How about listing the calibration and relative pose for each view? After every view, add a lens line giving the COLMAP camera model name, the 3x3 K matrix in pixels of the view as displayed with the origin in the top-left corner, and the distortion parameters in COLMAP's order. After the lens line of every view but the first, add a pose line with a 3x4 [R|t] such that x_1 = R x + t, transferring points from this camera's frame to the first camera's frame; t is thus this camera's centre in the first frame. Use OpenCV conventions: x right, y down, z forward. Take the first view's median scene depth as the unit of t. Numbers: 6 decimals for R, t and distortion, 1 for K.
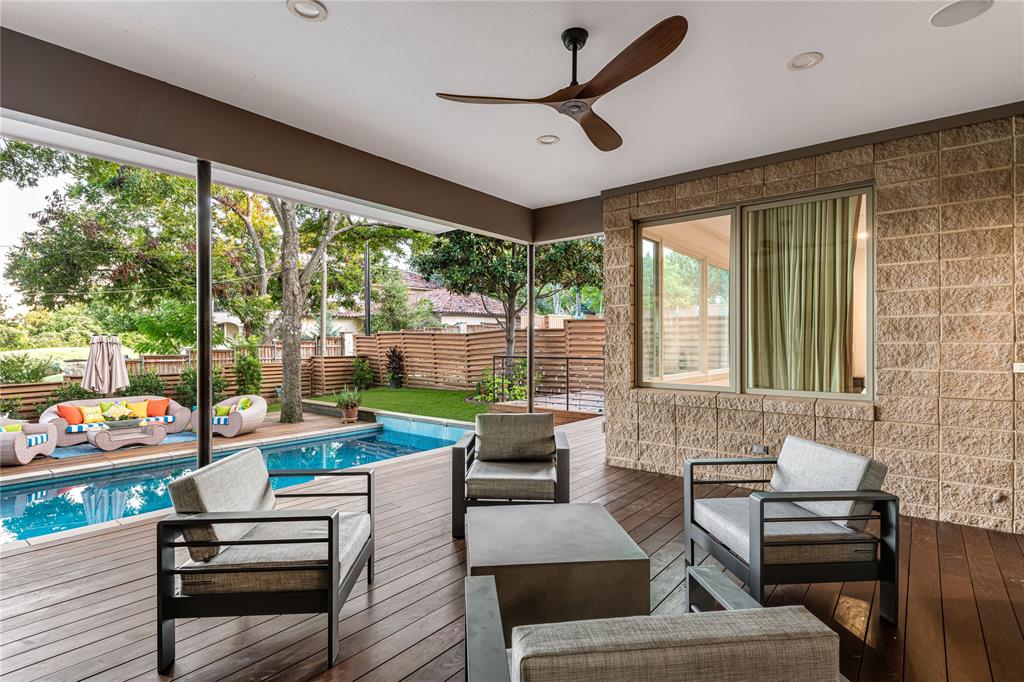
lens RADIAL K [[503.1, 0, 511.1], [0, 503.1, 337.2], [0, 0, 1]] dist [-0.002993, -0.000556]
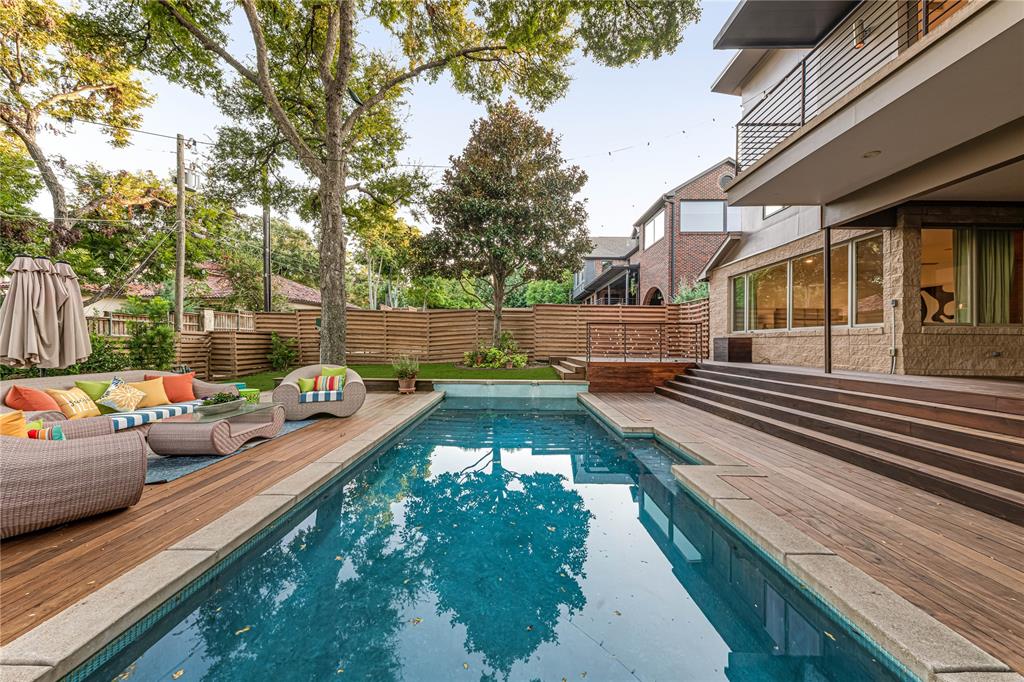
lens RADIAL K [[367.2, 0, 510.1], [0, 367.2, 341.4], [0, 0, 1]] dist [0.001325, 0.000036]
pose [[0.784749, 0.010075, 0.619731, -0.522298], [-0.017372, 0.999833, 0.005743, 0.057305], [-0.619570, -0.015272, 0.784793, 0.303376]]
